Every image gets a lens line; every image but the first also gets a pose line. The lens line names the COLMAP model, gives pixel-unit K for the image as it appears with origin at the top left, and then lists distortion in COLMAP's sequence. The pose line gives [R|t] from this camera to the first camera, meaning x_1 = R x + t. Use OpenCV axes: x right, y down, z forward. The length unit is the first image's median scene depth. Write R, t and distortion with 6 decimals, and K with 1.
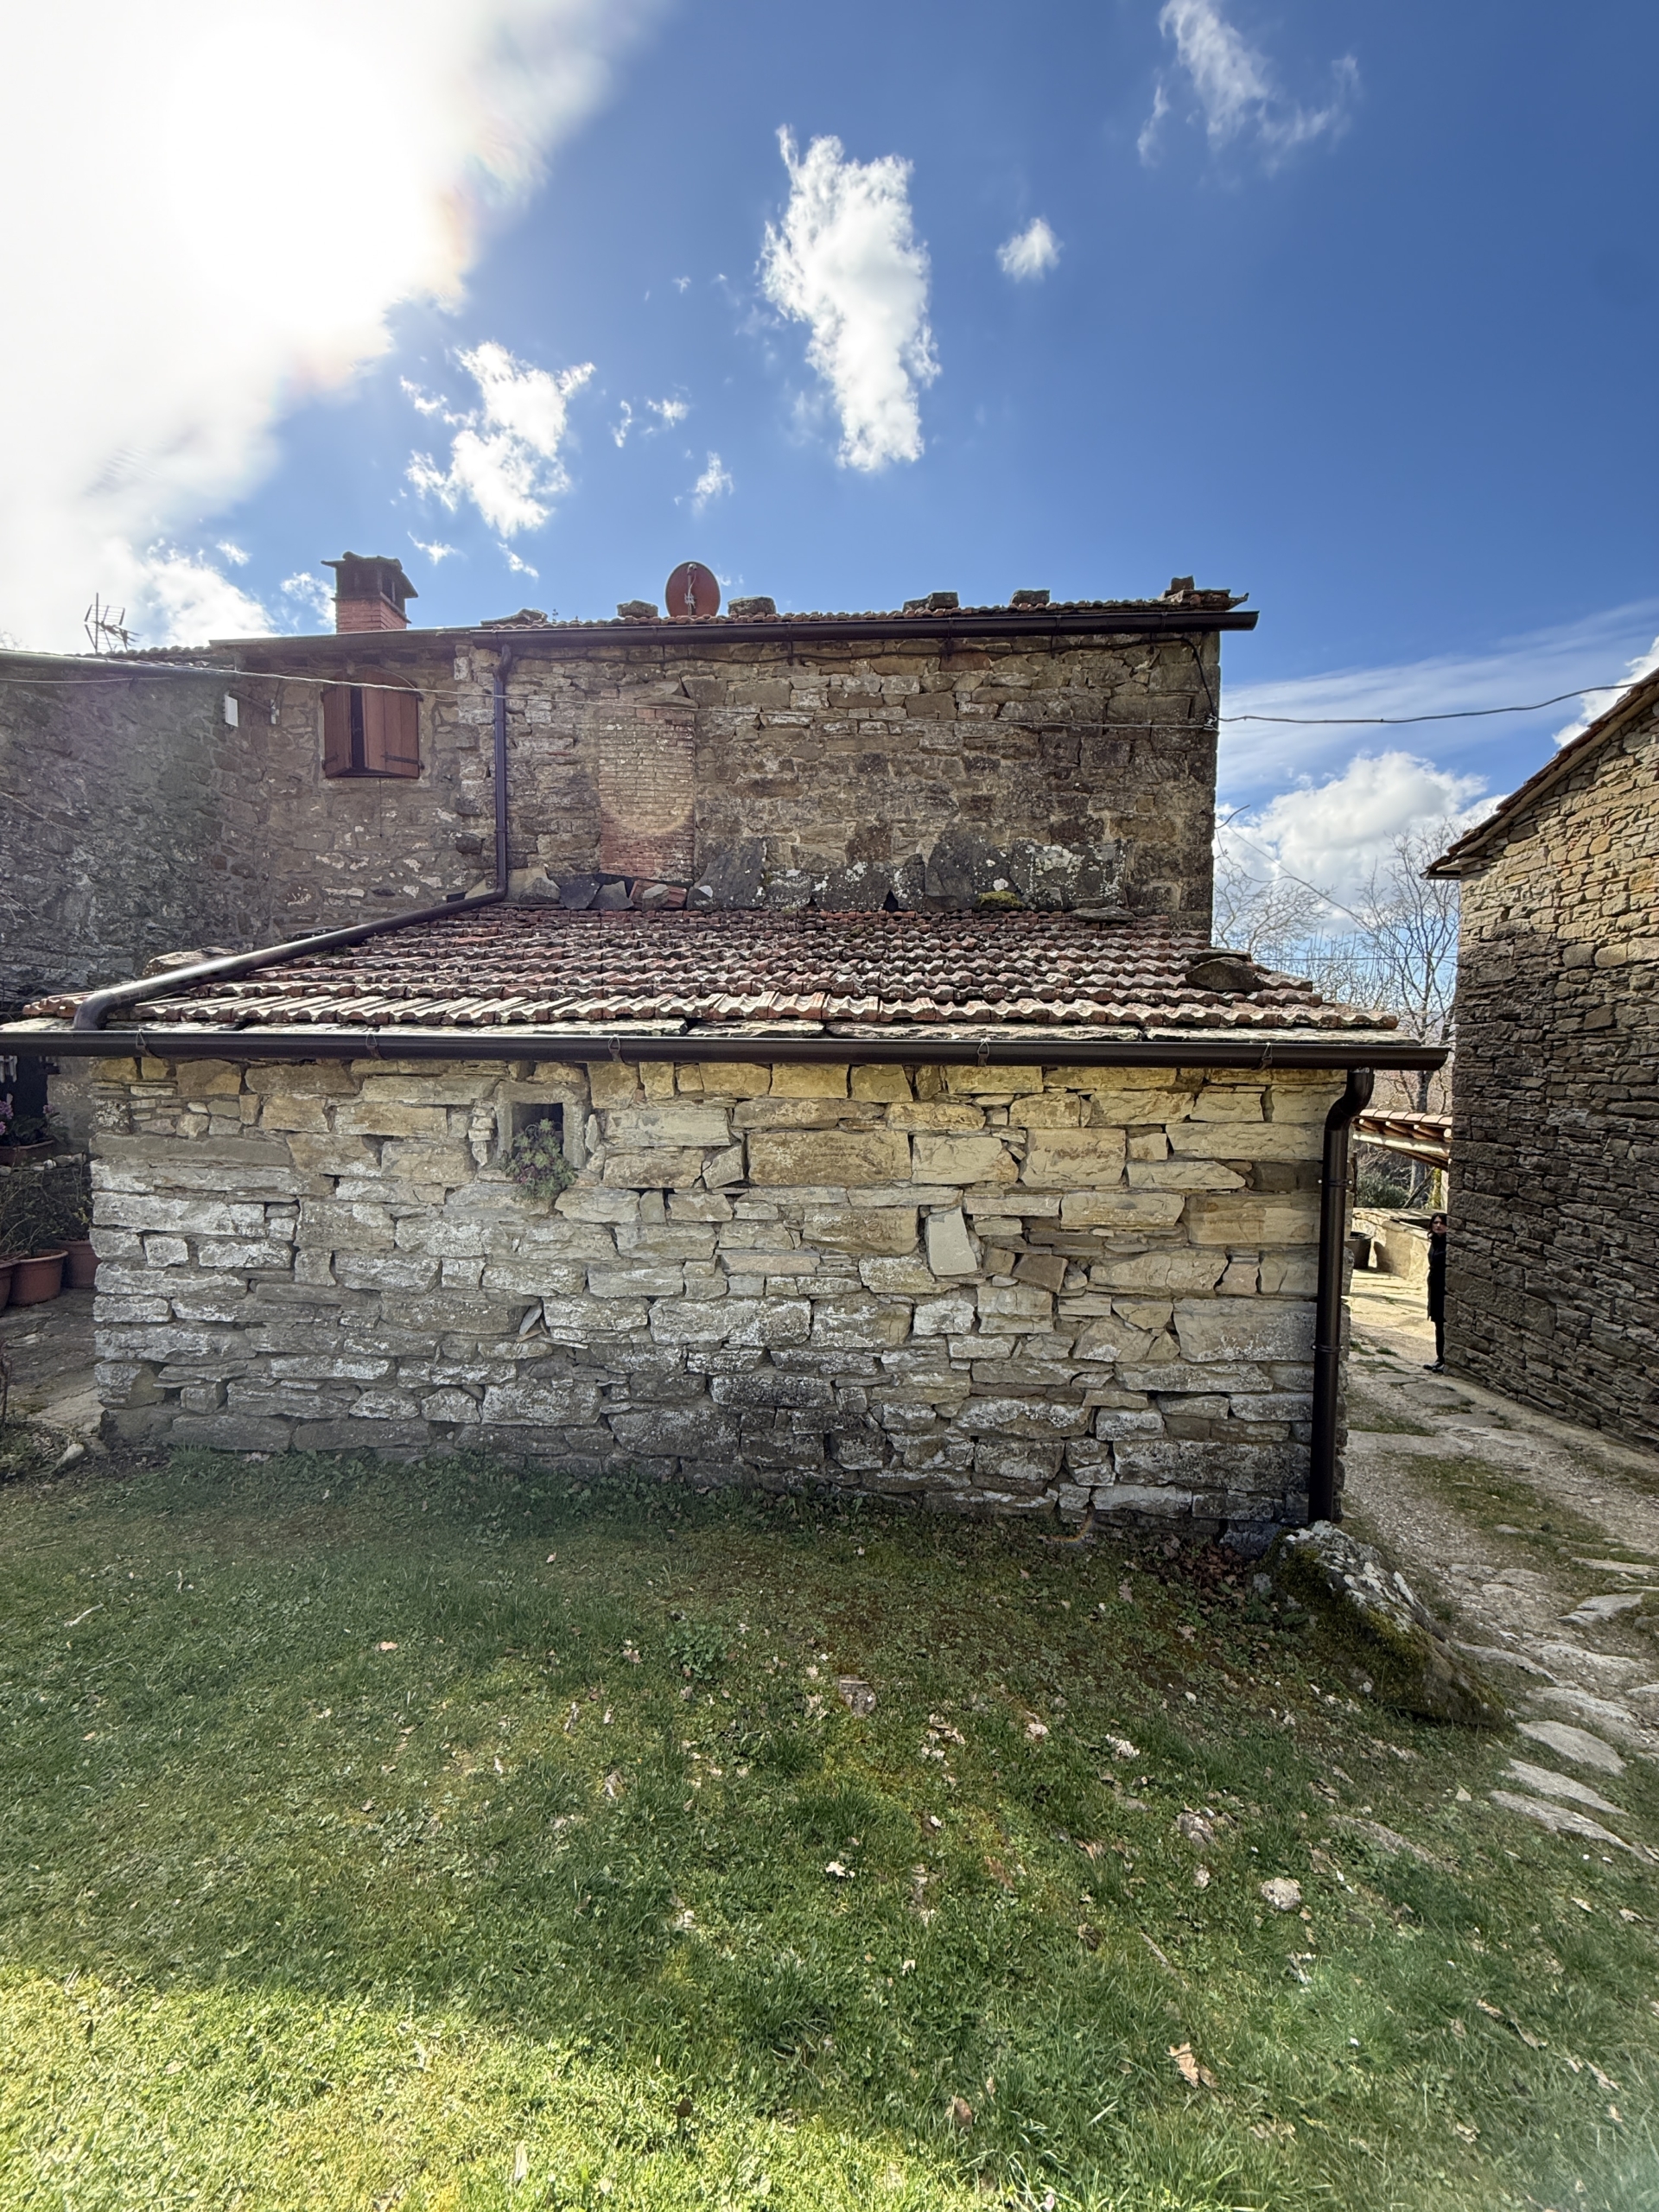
lens RADIAL K [[882.7, 0, 830.4], [0, 882.7, 1102.1], [0, 0, 1]] dist [-0.001284, 0.000150]
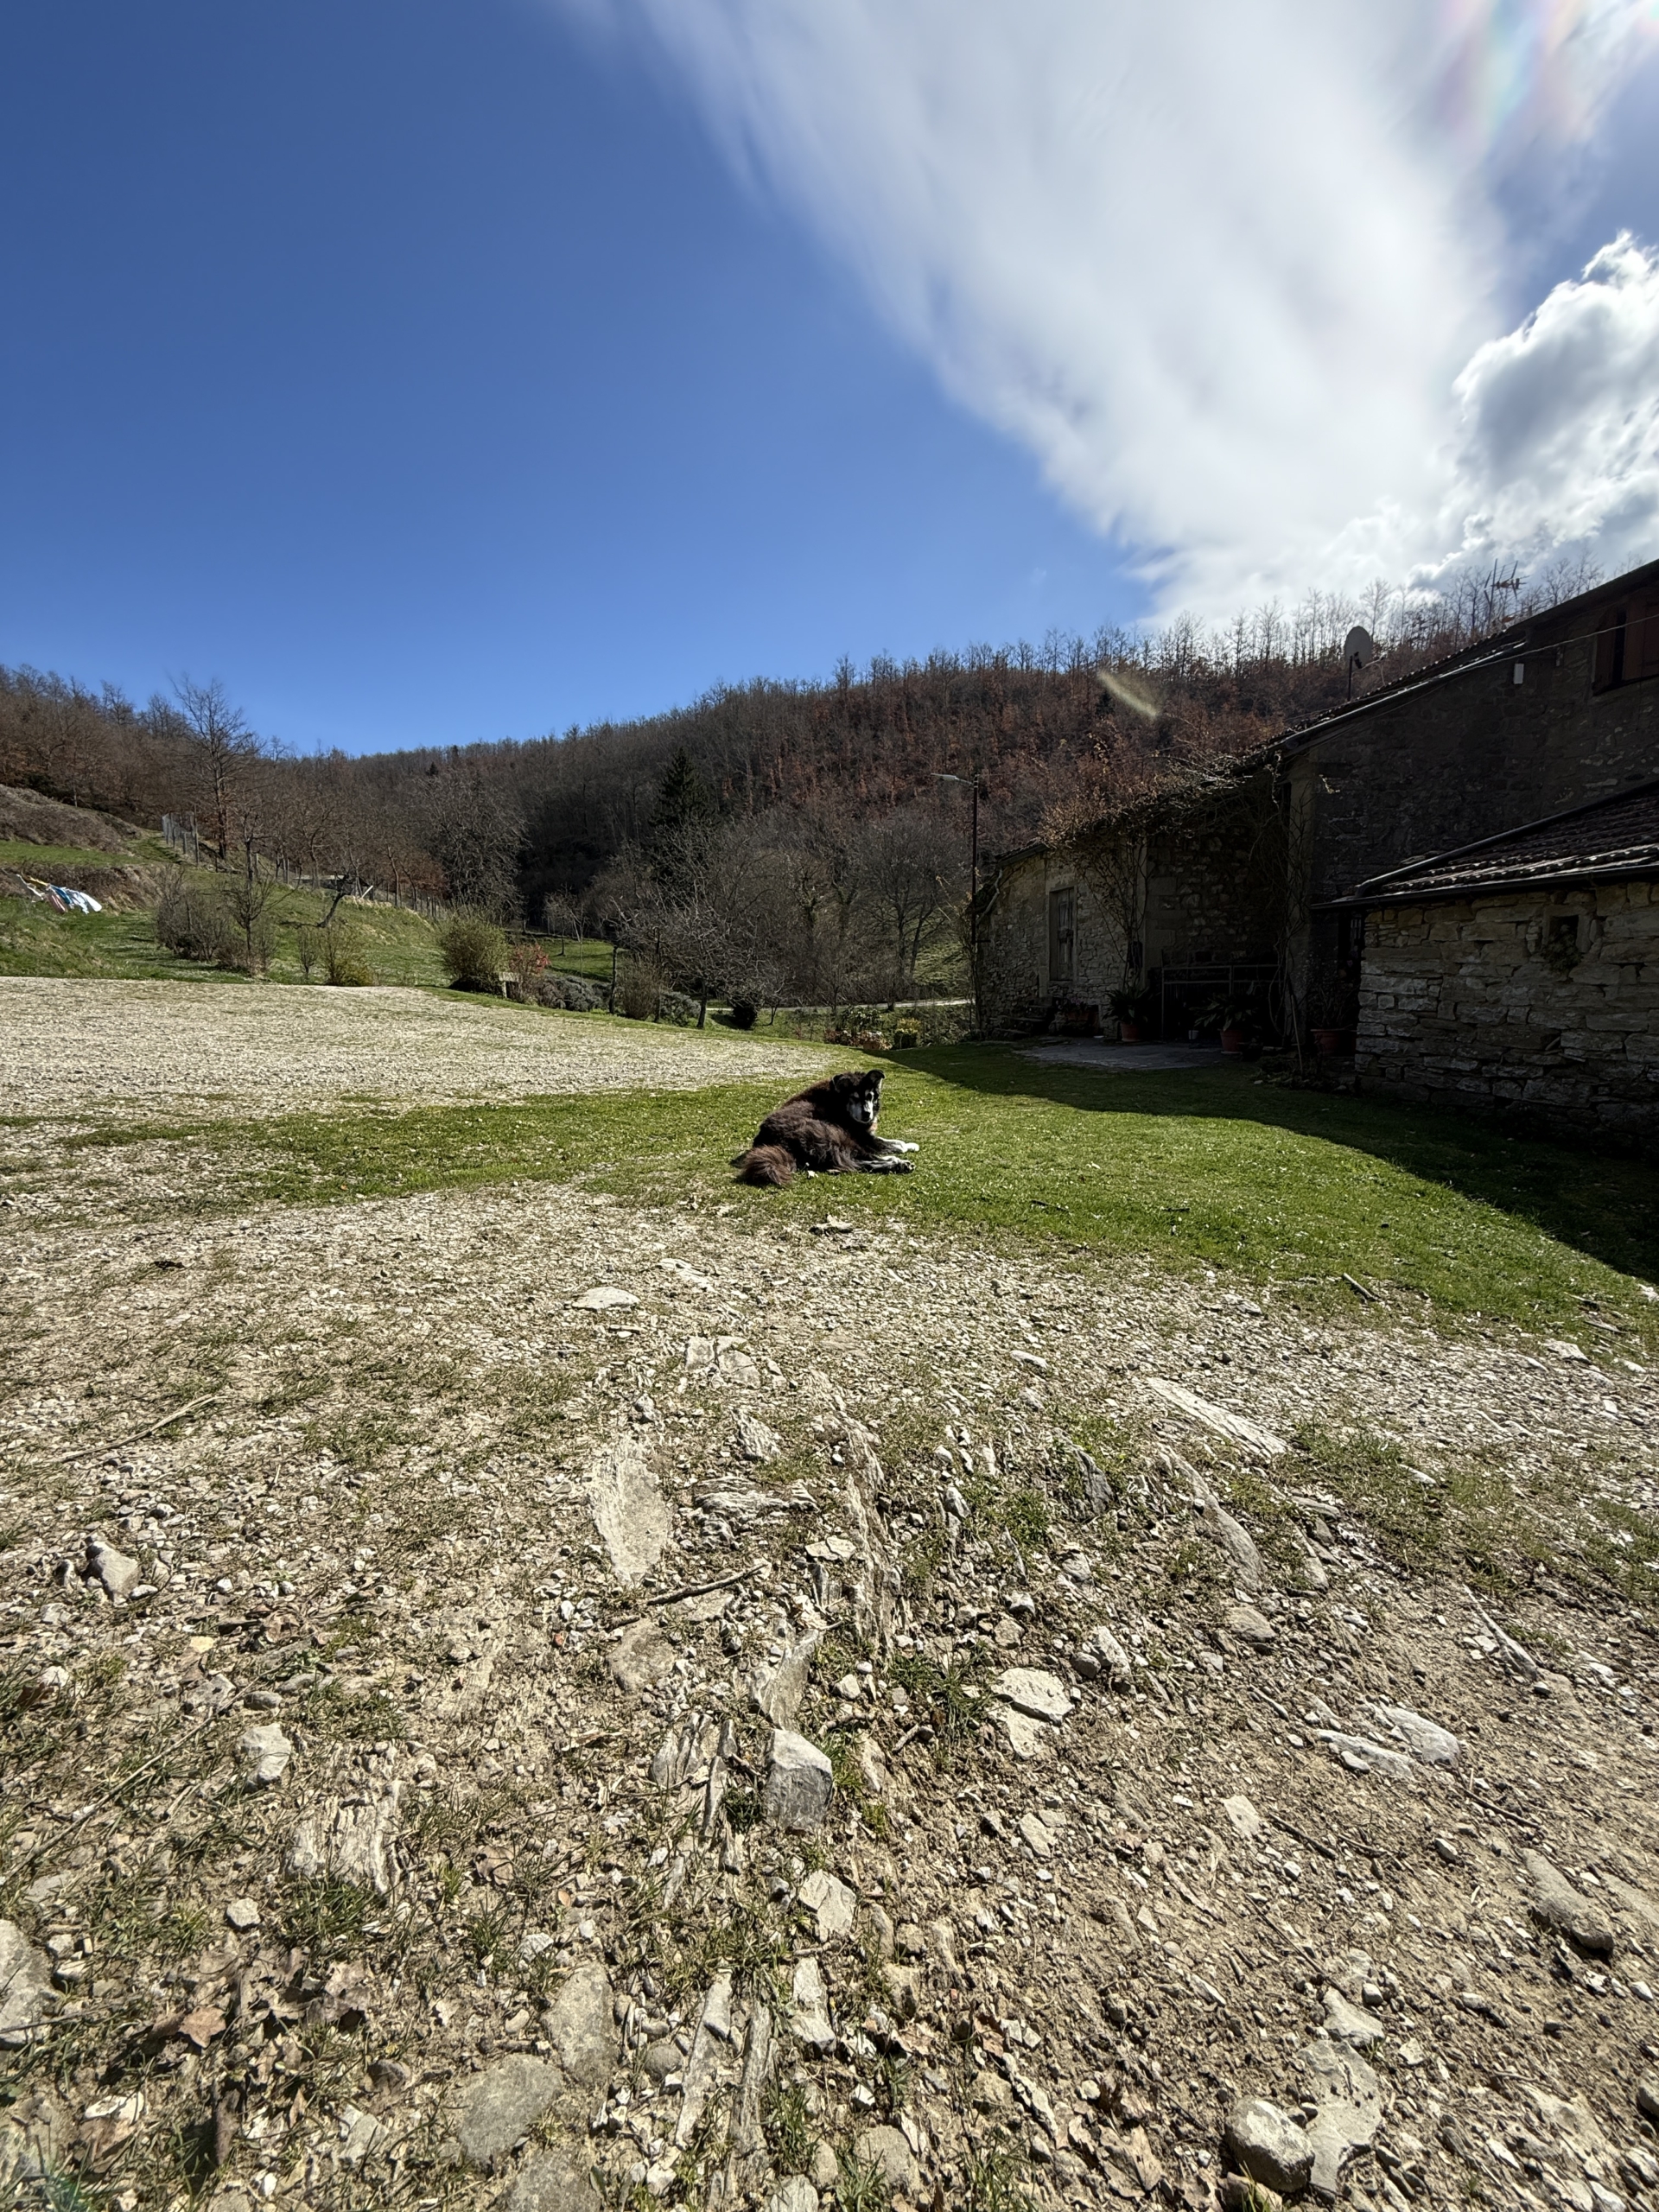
lens RADIAL K [[882.7, 0, 829.0], [0, 882.7, 1103.4], [0, 0, 1]] dist [-0.001284, 0.000150]
pose [[0.226283, 0.125535, -0.965938, 1.059572], [-0.020777, 0.992057, 0.124062, 0.179570], [0.973840, -0.008004, 0.227094, -0.818573]]
